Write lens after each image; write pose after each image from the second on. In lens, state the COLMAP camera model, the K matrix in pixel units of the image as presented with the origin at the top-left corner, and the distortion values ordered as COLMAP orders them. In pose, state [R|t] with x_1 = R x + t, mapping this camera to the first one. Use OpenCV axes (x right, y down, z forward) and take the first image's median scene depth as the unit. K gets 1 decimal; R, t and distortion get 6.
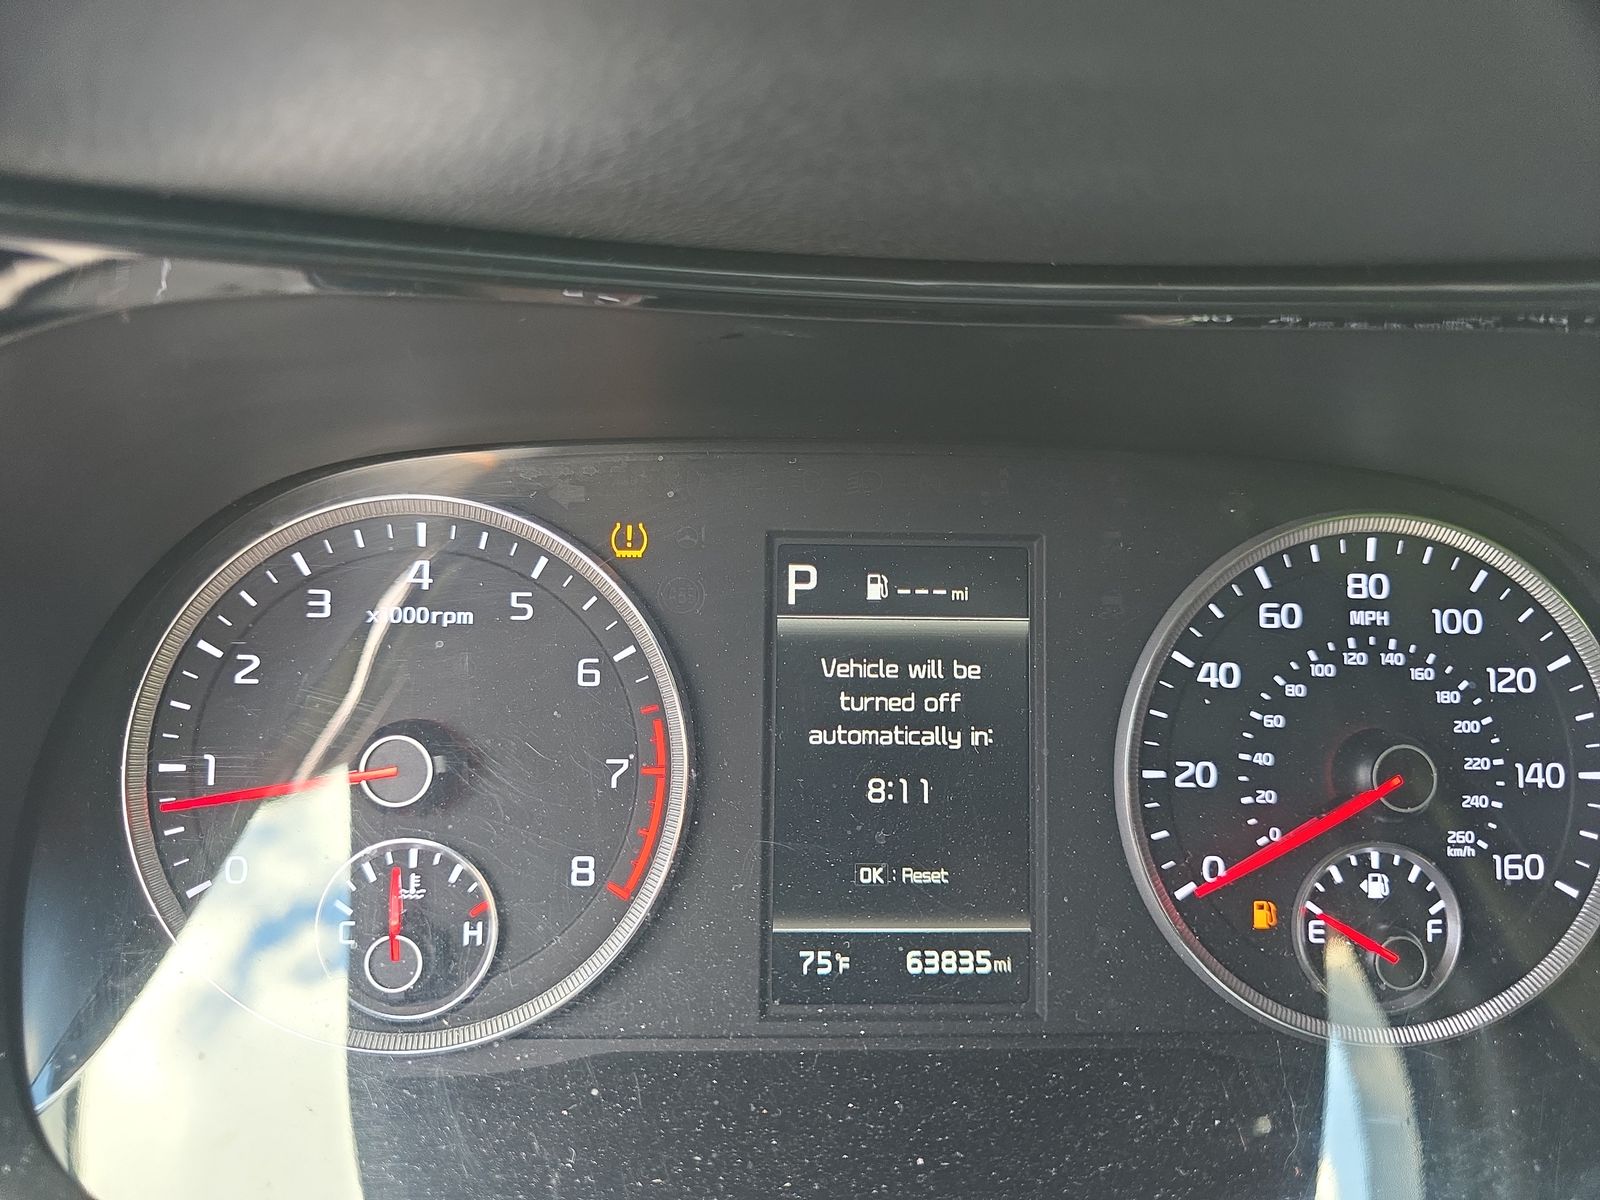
lens RADIAL K [[1071.1, 0, 800.0], [0, 1071.1, 600.0], [0, 0, 1]] dist [0.042185, -0.051959]
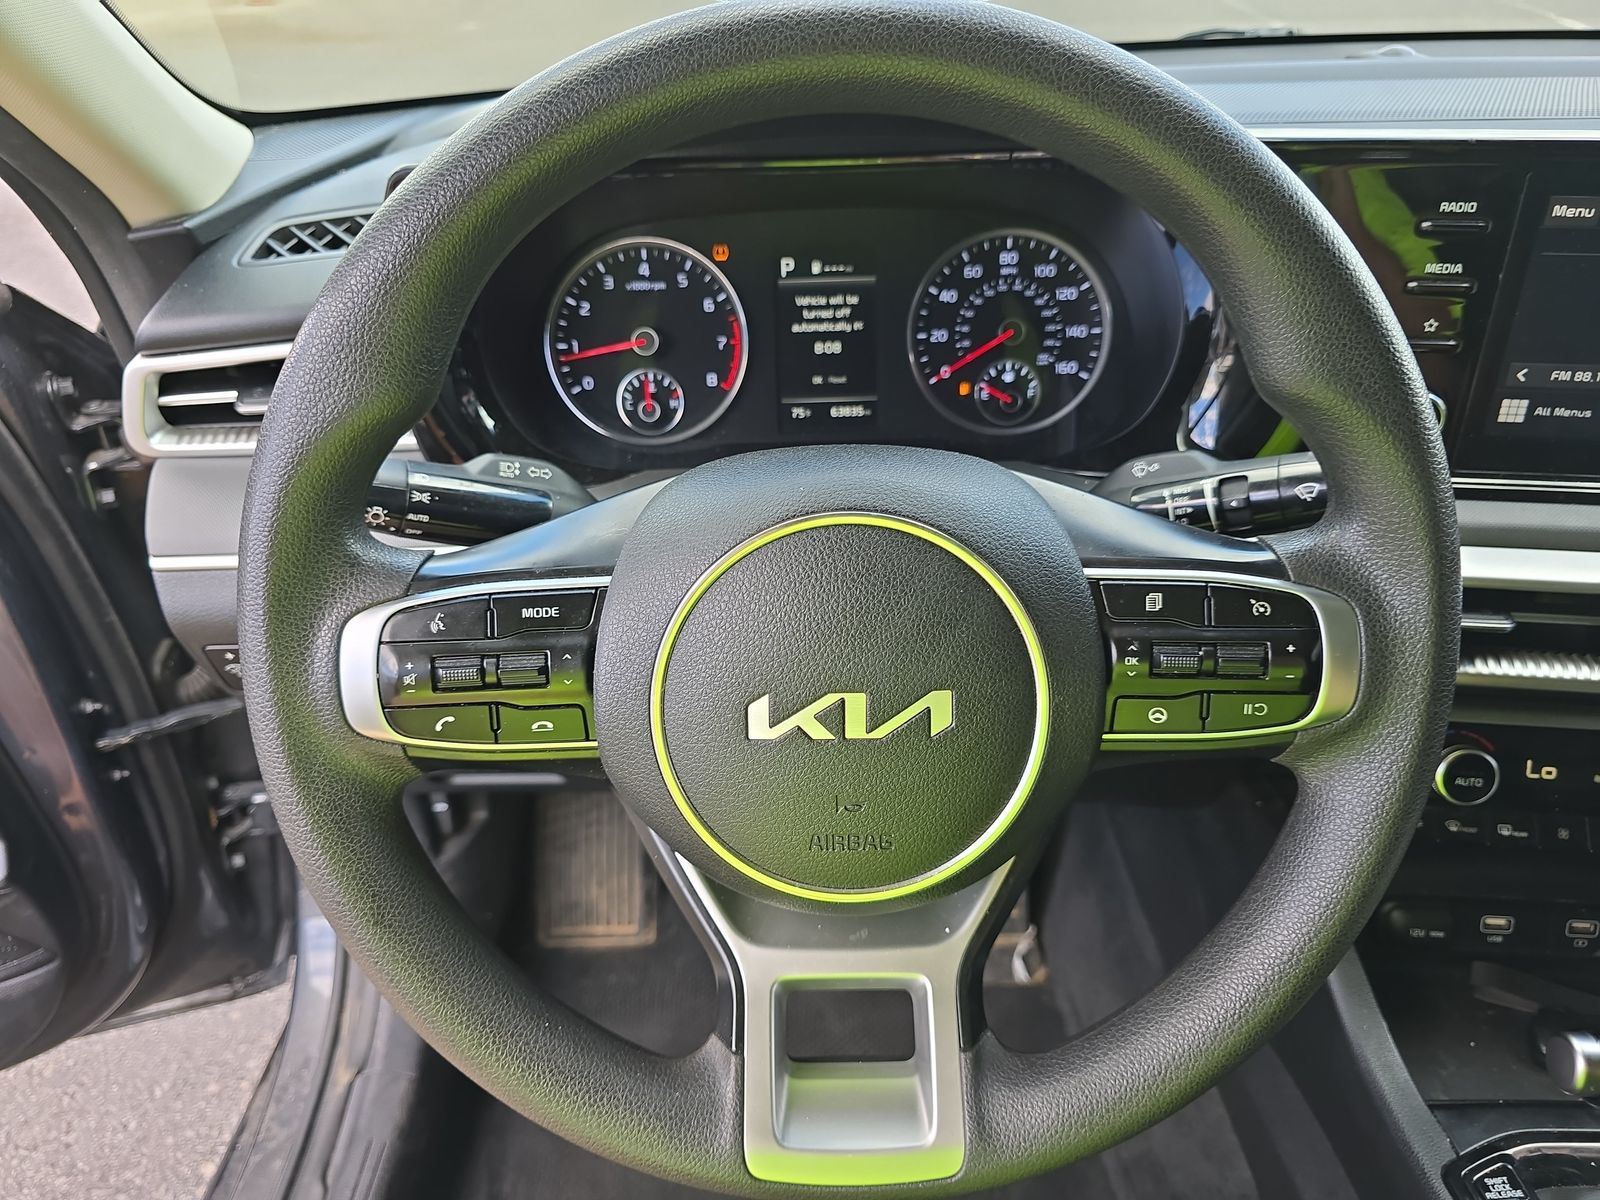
lens RADIAL K [[1071.1, 0, 800.0], [0, 1071.1, 600.0], [0, 0, 1]] dist [0.042185, -0.051959]
pose [[0.997008, -0.024084, -0.073444, 0.203231], [0.039637, 0.975071, 0.218324, 0.202463], [0.066355, -0.220582, 0.973109, -1.706735]]
